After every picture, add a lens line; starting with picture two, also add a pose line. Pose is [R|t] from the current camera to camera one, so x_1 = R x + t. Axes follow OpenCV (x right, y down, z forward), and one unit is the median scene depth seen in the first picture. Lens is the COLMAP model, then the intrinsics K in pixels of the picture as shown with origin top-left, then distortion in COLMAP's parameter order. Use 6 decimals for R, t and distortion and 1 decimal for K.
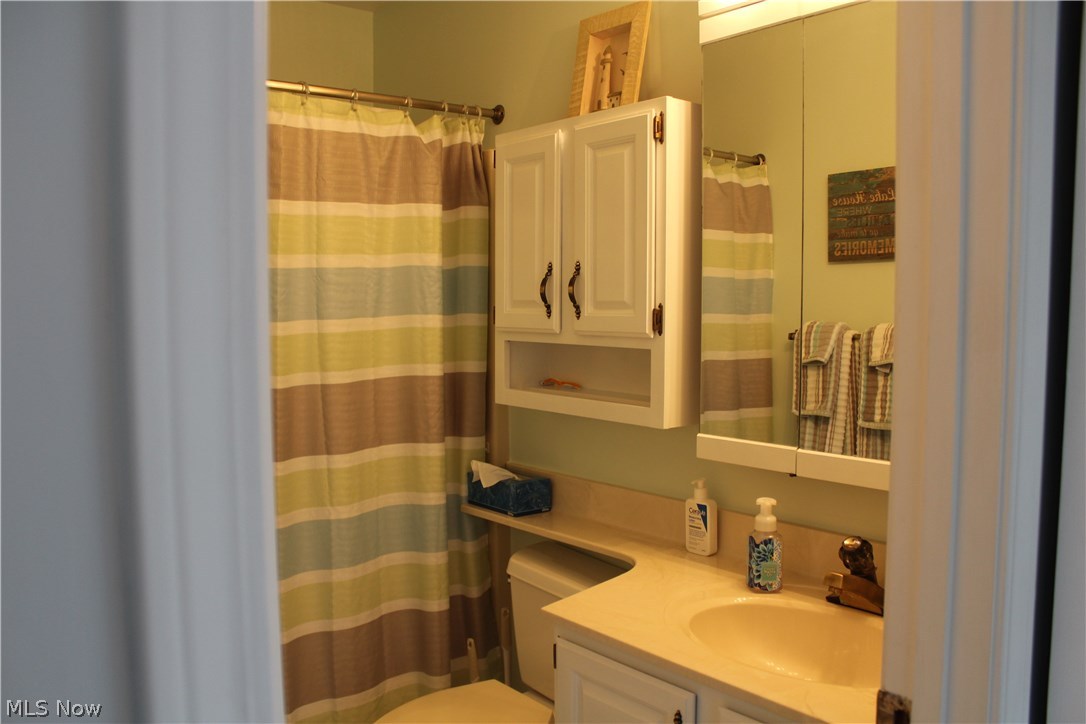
lens RADIAL K [[906.6, 0, 550.3], [0, 906.6, 364.1], [0, 0, 1]] dist [-0.155463, 0.116453]
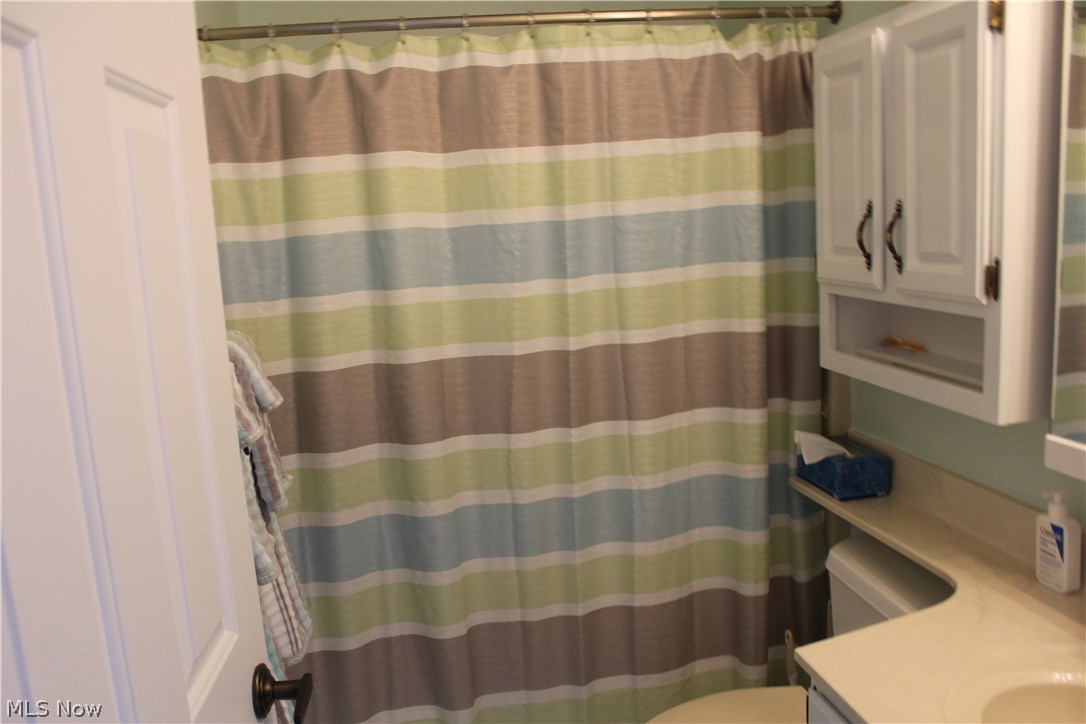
lens RADIAL K [[906.6, 0, 536.6], [0, 906.6, 369.8], [0, 0, 1]] dist [-0.155463, 0.116453]
pose [[0.869677, 0.030061, -0.492705, 0.124500], [0.026284, 0.993908, 0.107035, -0.051995], [0.492921, -0.106036, 0.863588, 0.157125]]
